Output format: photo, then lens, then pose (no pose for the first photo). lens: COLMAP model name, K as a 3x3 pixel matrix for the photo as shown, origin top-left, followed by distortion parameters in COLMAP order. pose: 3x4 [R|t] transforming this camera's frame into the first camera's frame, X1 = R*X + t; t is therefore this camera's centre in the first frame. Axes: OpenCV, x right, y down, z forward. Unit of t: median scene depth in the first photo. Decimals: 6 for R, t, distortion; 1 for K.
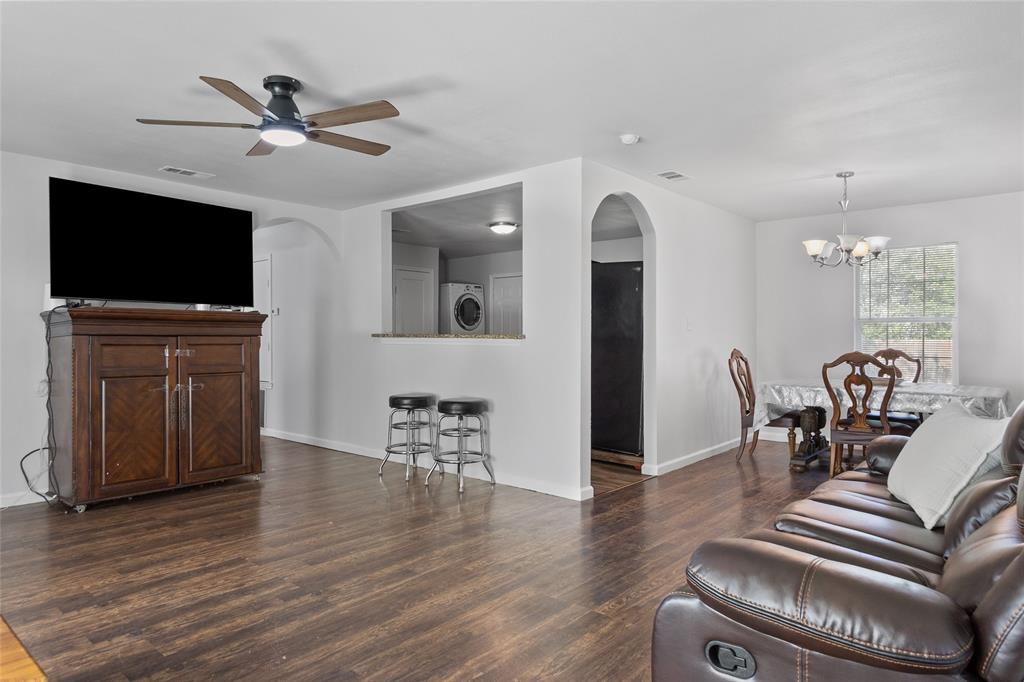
lens RADIAL K [[613.0, 0, 515.7], [0, 613.0, 339.1], [0, 0, 1]] dist [0.004706, 0.000916]
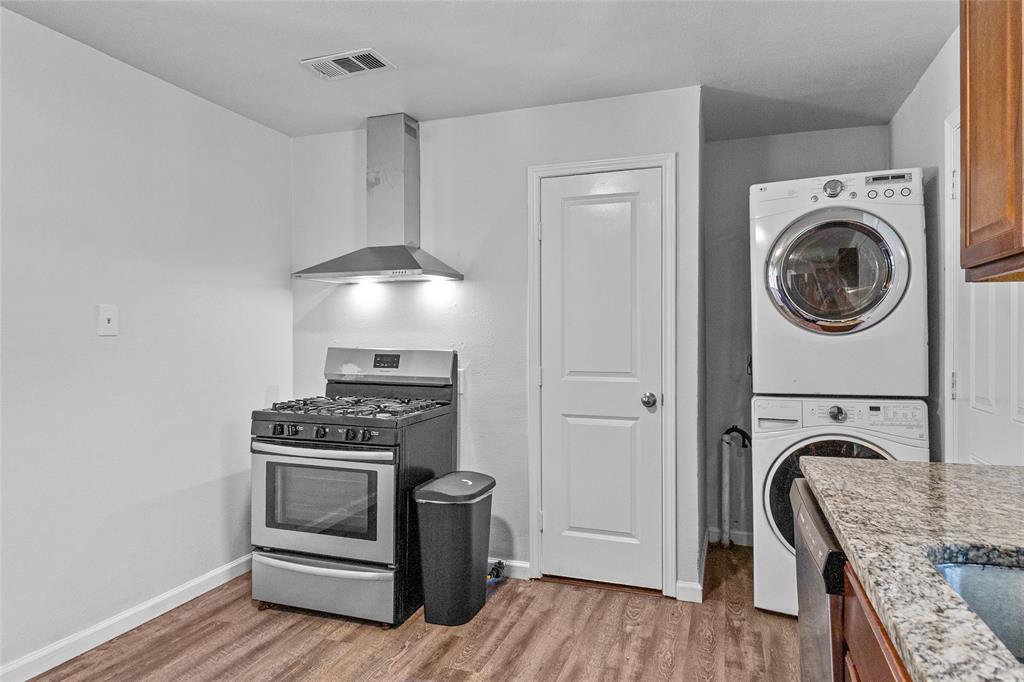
lens RADIAL K [[613.0, 0, 515.7], [0, 613.0, 339.1], [0, 0, 1]] dist [0.004706, 0.000916]
pose [[0.364886, 0.000321, -0.931052, 0.137821], [0.001676, 0.999998, 0.001002, -0.012362], [0.931051, -0.001926, 0.364885, 0.750062]]
